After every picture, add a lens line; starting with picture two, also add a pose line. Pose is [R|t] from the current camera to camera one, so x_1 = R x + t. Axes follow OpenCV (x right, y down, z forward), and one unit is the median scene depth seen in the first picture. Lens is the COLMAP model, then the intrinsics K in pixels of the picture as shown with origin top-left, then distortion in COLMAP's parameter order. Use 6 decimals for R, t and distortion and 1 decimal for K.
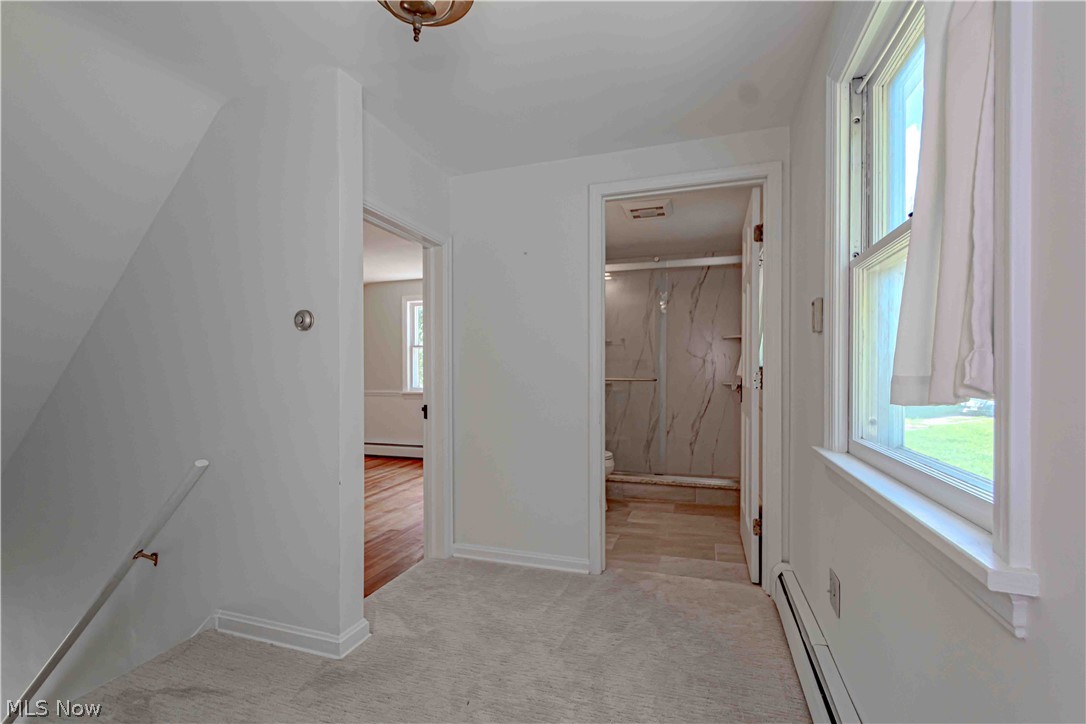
lens RADIAL K [[480.2, 0, 541.5], [0, 480.2, 372.5], [0, 0, 1]] dist [0.000829, -0.000165]
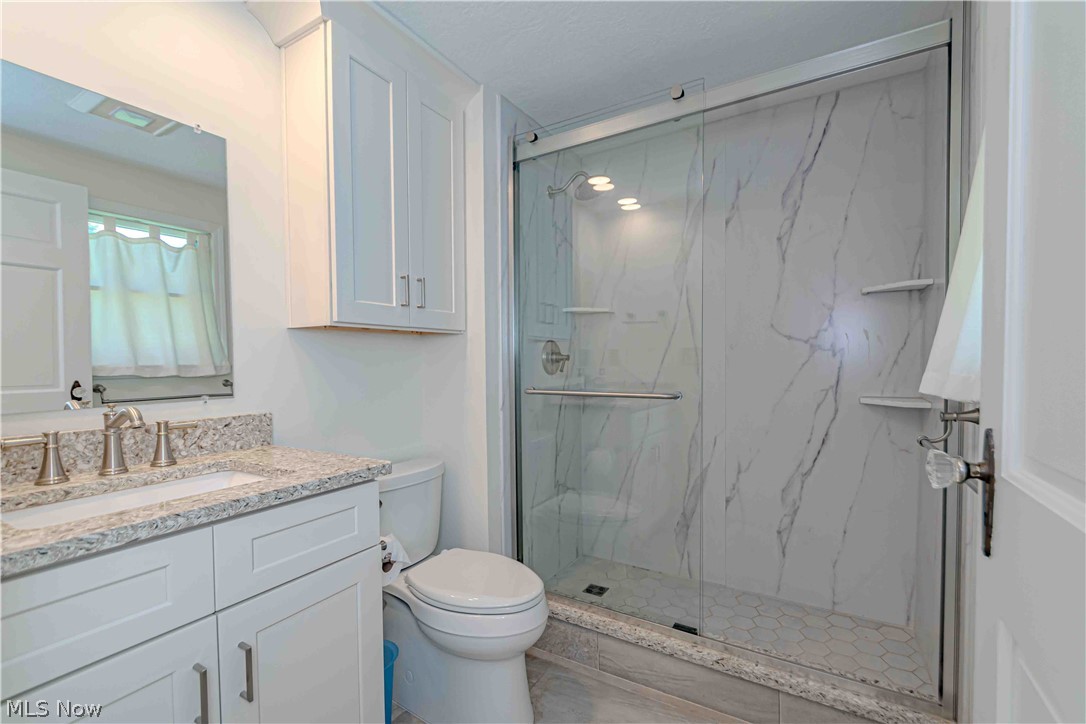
lens RADIAL K [[480.2, 0, 541.5], [0, 480.2, 372.5], [0, 0, 1]] dist [0.000829, -0.000165]
pose [[0.977189, -0.003363, -0.212344, 0.188320], [0.008762, 0.999662, 0.024490, -0.013905], [0.212190, -0.025792, 0.976888, 0.514129]]
